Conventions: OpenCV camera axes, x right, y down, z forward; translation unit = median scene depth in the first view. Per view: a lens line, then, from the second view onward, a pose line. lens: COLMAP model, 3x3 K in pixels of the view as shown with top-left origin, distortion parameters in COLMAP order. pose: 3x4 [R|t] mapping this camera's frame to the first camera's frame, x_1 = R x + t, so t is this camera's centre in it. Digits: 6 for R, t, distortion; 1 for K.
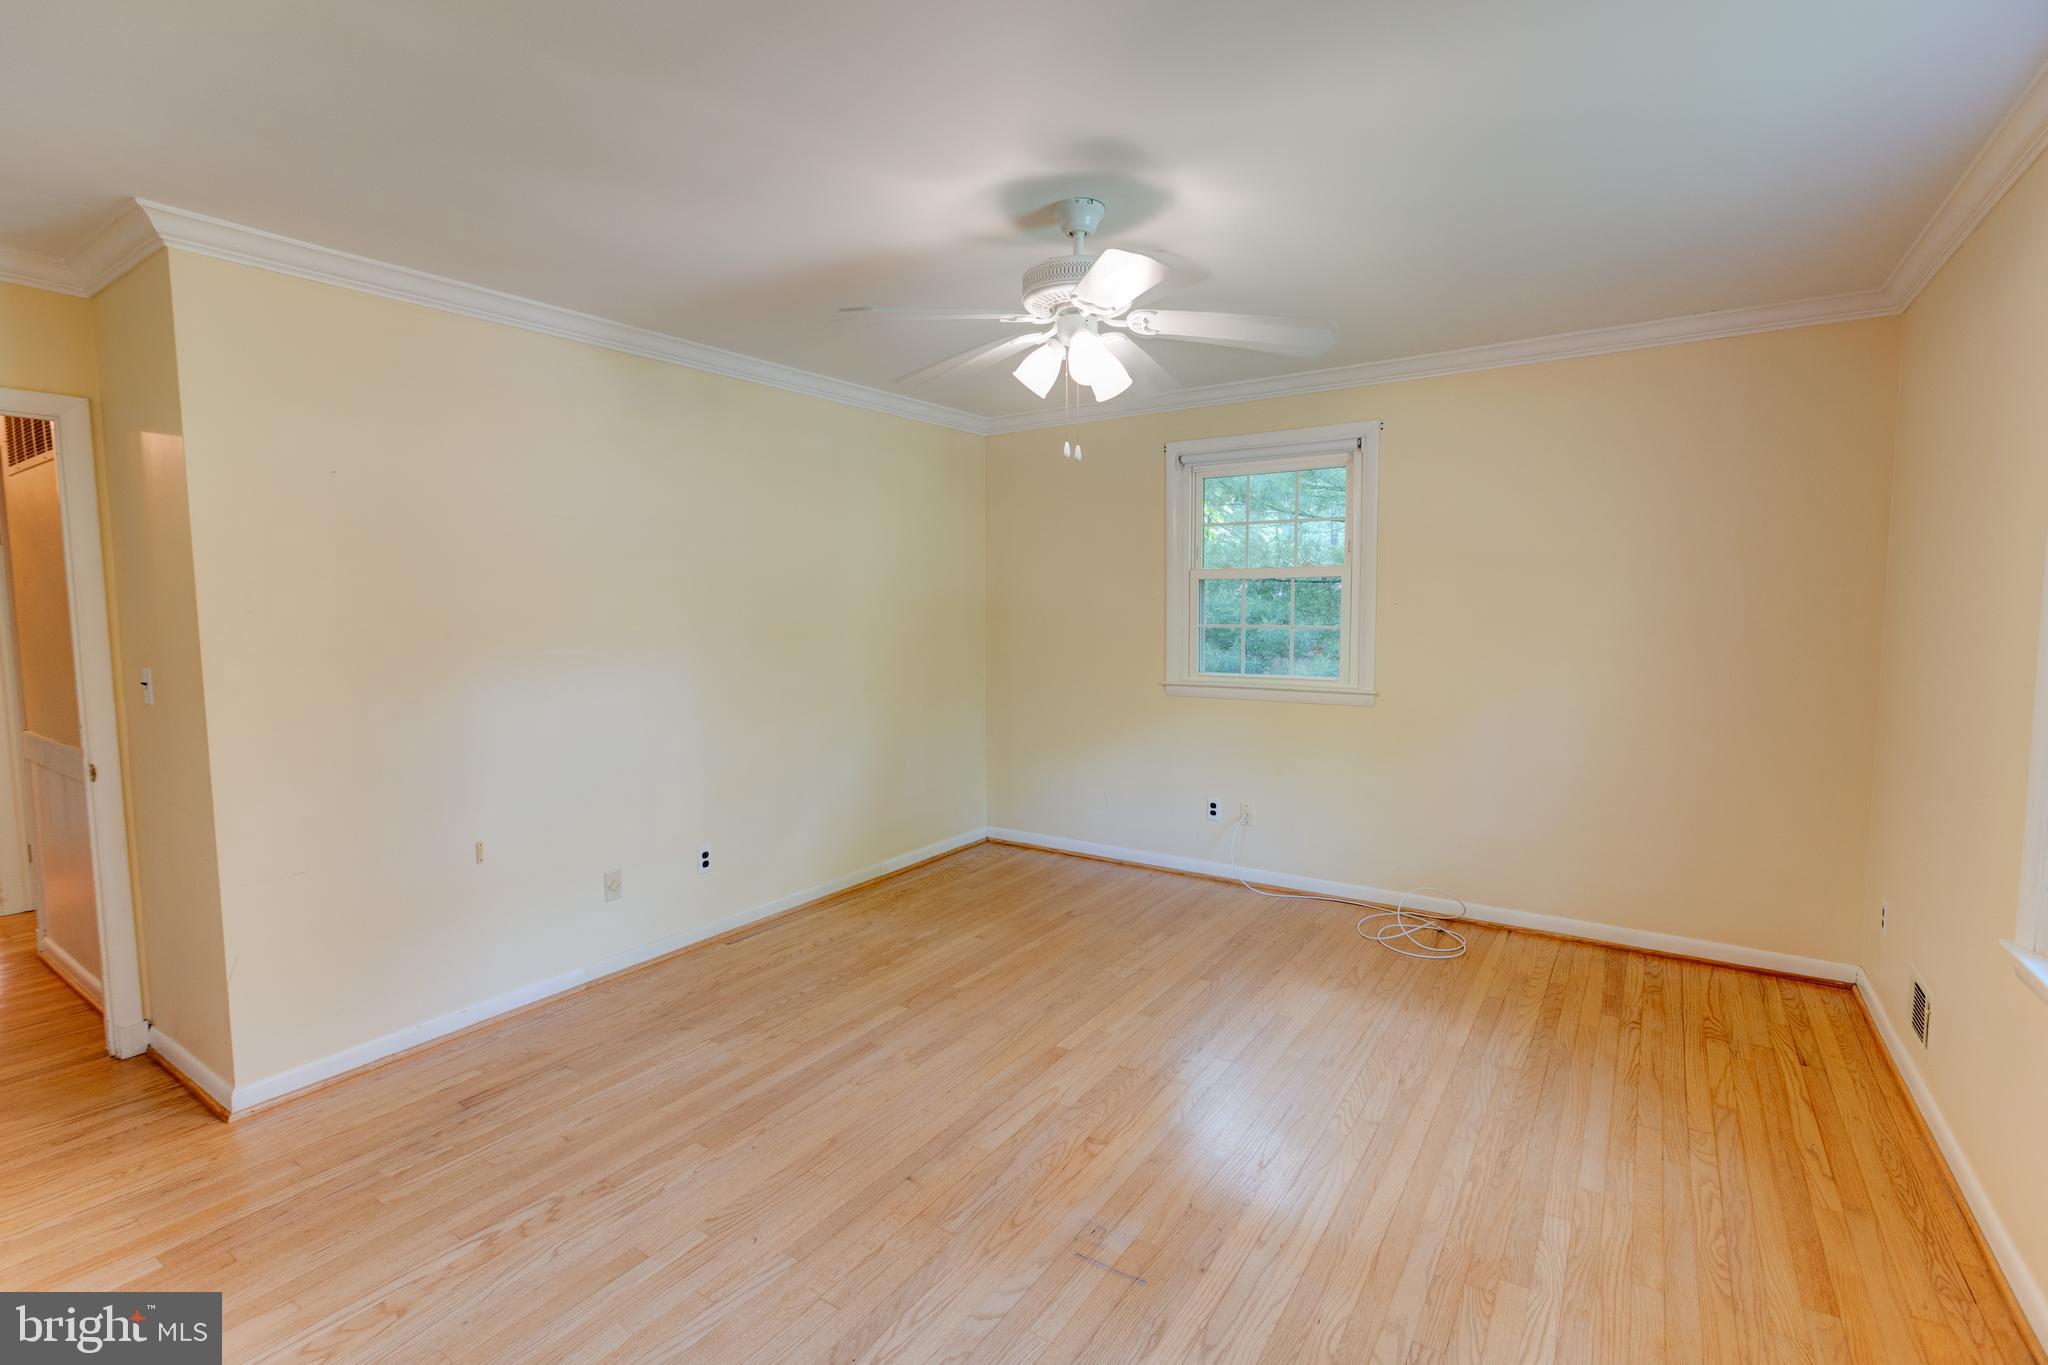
lens RADIAL K [[928.2, 0, 1014.6], [0, 928.2, 689.5], [0, 0, 1]] dist [0.003032, 0.000750]
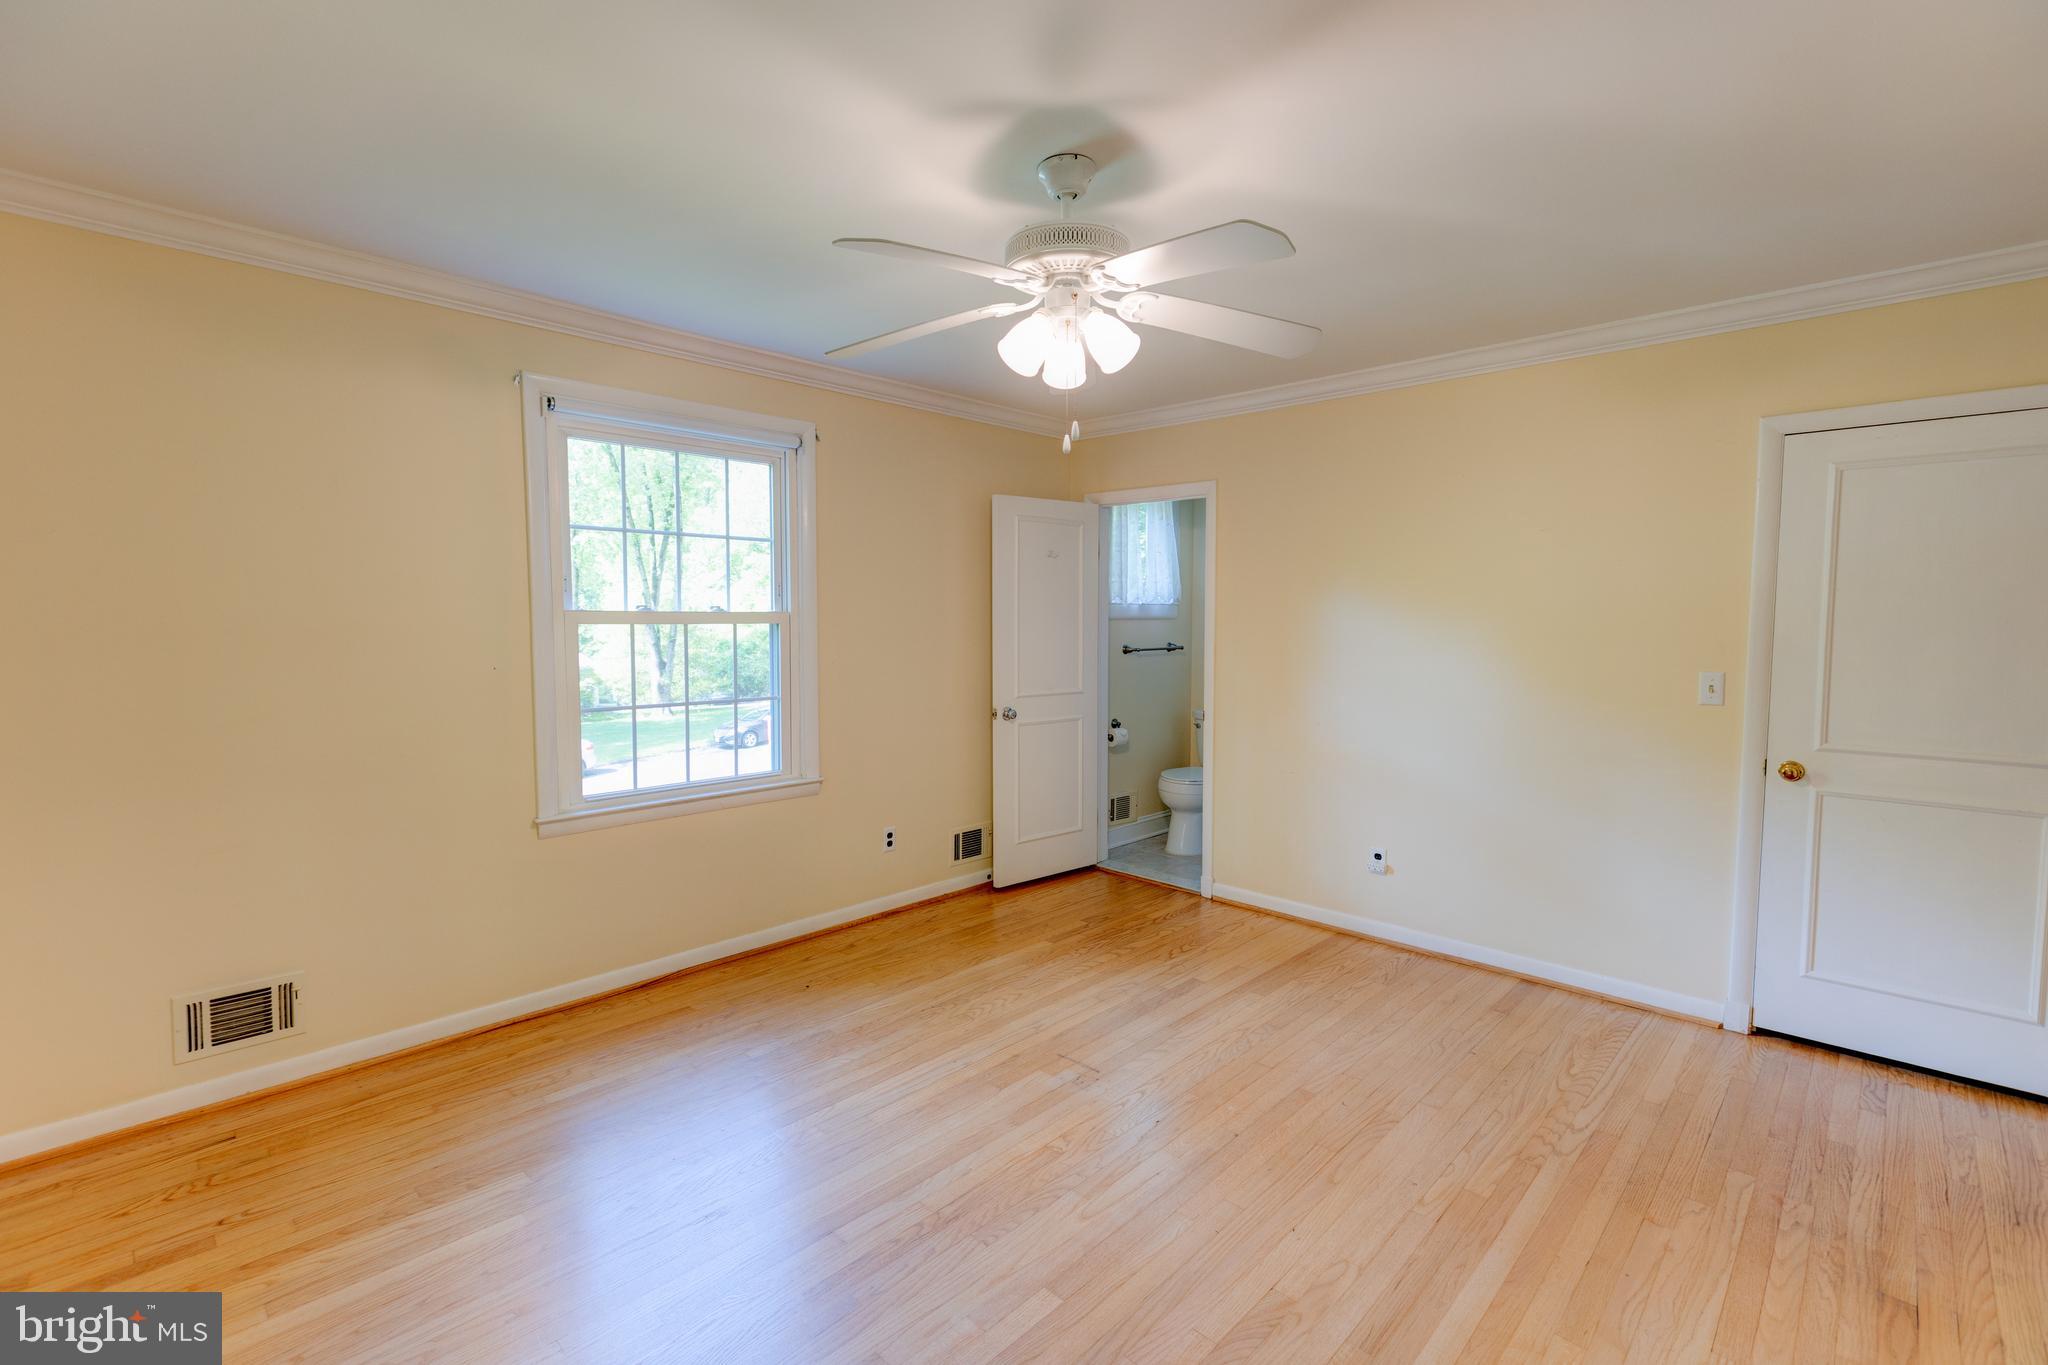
lens RADIAL K [[928.2, 0, 1027.0], [0, 928.2, 665.9], [0, 0, 1]] dist [0.003032, 0.000750]
pose [[-0.988400, -0.006099, 0.151748, -0.021867], [0.016352, 0.989111, 0.146263, -0.127045], [-0.150987, 0.147048, -0.977538, 1.378505]]
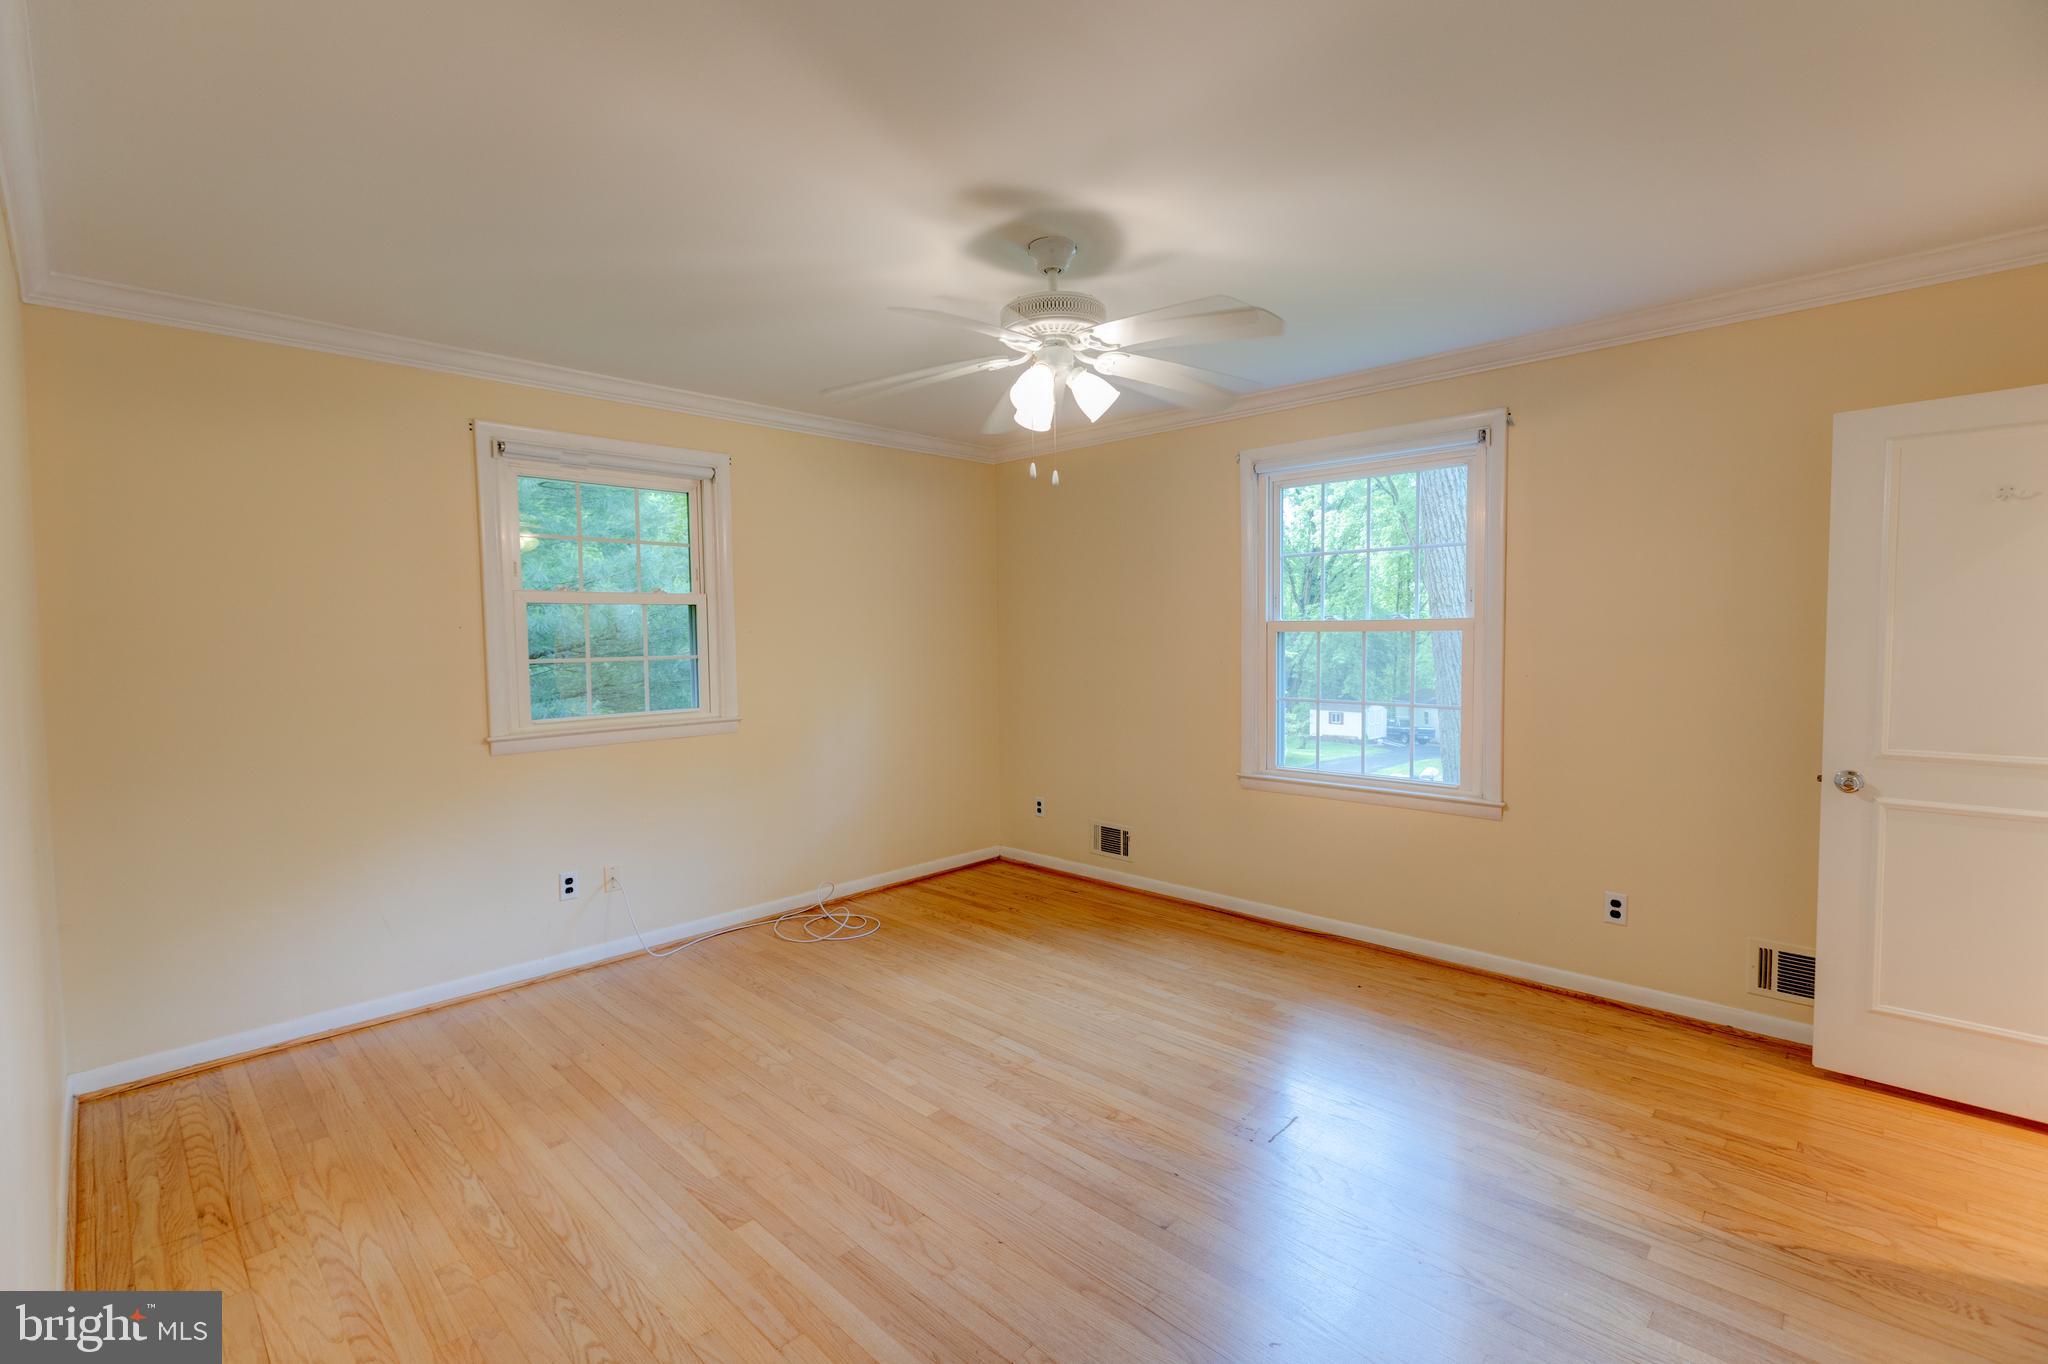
lens RADIAL K [[928.2, 0, 1016.8], [0, 928.2, 682.9], [0, 0, 1]] dist [0.003032, 0.000750]
pose [[0.168348, -0.053033, 0.984300, -0.704772], [0.103563, 0.993977, 0.035842, -0.049099], [-0.980272, 0.095904, 0.172827, 0.632132]]
